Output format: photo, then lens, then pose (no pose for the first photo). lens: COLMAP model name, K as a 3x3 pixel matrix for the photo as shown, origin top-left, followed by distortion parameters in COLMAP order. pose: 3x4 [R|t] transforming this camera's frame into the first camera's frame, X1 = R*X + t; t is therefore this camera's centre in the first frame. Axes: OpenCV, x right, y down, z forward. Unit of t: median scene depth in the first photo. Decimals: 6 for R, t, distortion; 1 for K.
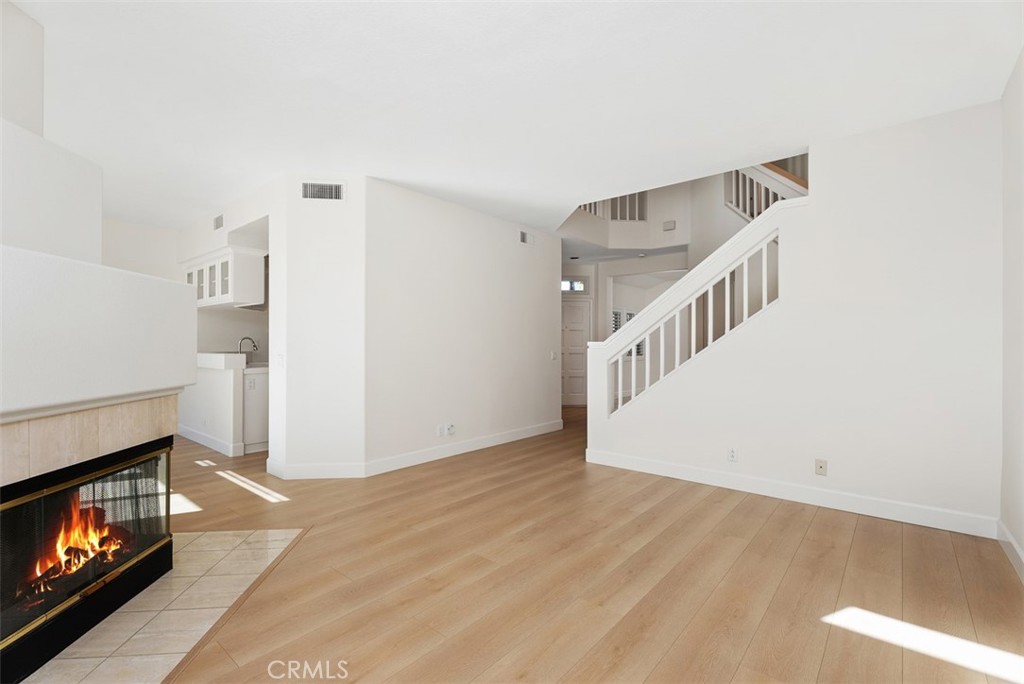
lens RADIAL K [[458.2, 0, 511.5], [0, 458.2, 337.7], [0, 0, 1]] dist [0.001601, 0.000163]
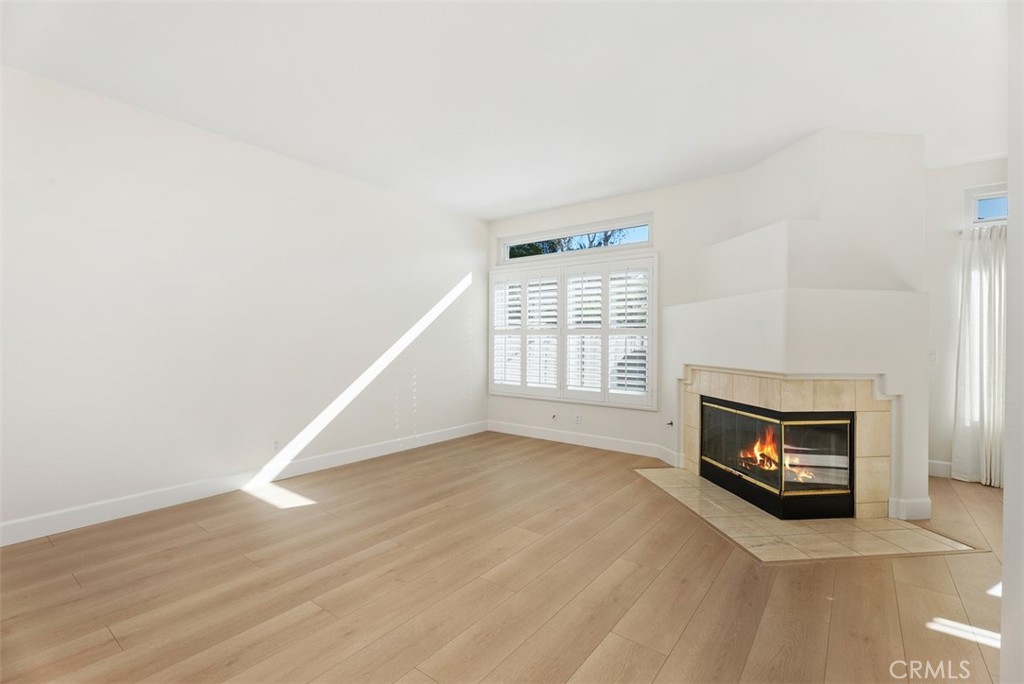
lens RADIAL K [[458.2, 0, 511.5], [0, 458.2, 337.7], [0, 0, 1]] dist [0.001601, 0.000163]
pose [[-0.998508, -0.009448, -0.053778, 0.058590], [-0.008840, 0.999894, -0.011532, 0.032806], [0.053881, -0.011039, -0.998486, 2.230618]]
